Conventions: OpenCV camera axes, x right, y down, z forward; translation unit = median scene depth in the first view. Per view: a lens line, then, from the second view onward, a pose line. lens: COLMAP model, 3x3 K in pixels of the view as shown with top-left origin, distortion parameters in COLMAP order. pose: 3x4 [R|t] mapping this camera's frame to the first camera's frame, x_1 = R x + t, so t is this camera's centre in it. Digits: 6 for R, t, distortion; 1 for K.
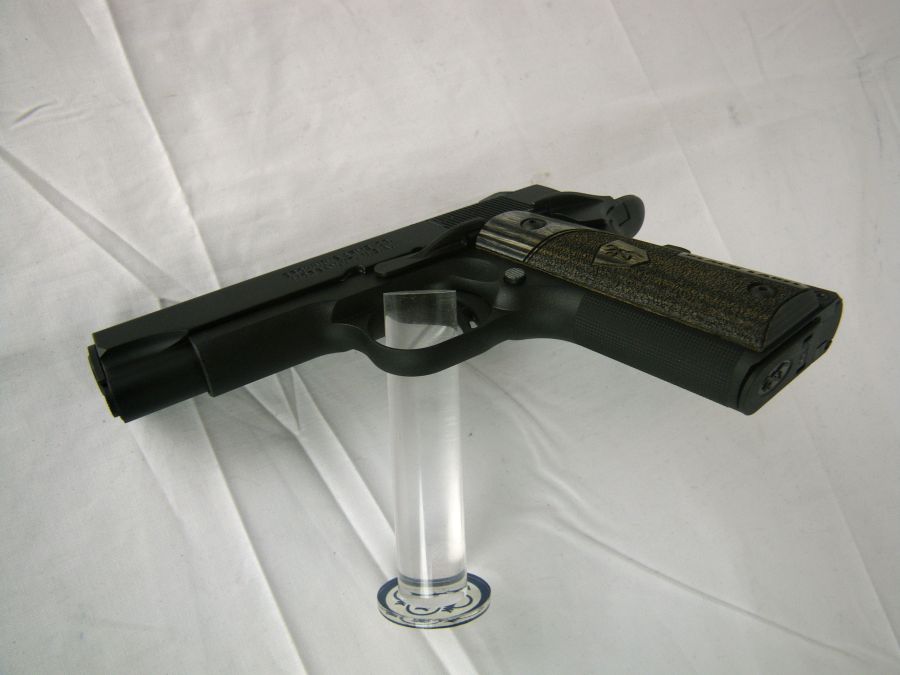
lens RADIAL K [[725.9, 0, 450.8], [0, 725.9, 334.4], [0, 0, 1]] dist [-0.135702, 0.004613]
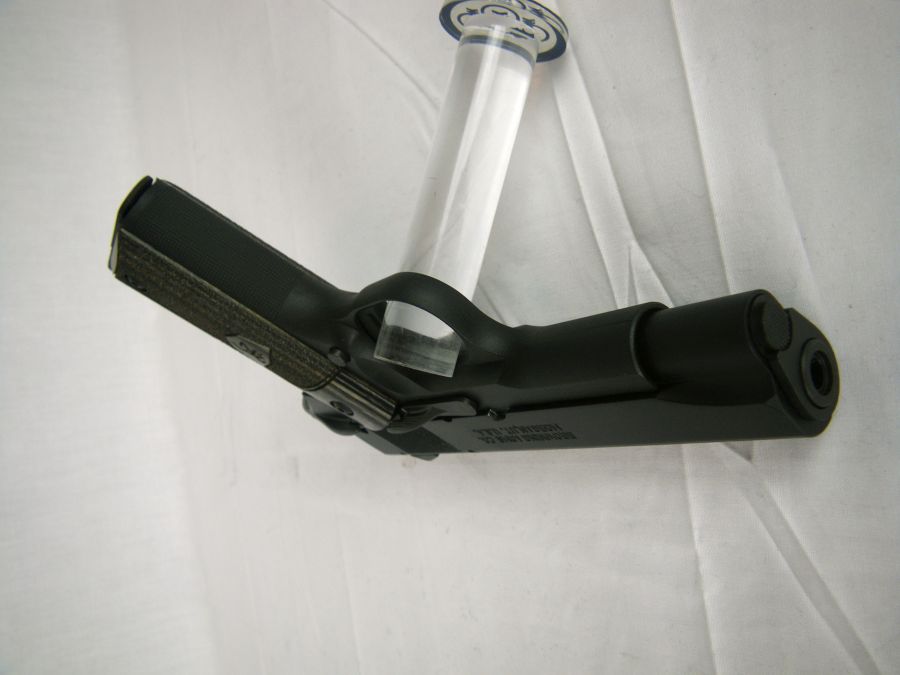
lens RADIAL K [[725.9, 0, 450.8], [0, 725.9, 334.4], [0, 0, 1]] dist [-0.135702, 0.004613]
pose [[-0.830007, -0.245807, 0.500667, -0.471288], [0.237523, -0.967960, -0.081462, 0.057180], [0.504650, 0.051306, 0.861798, 0.228083]]
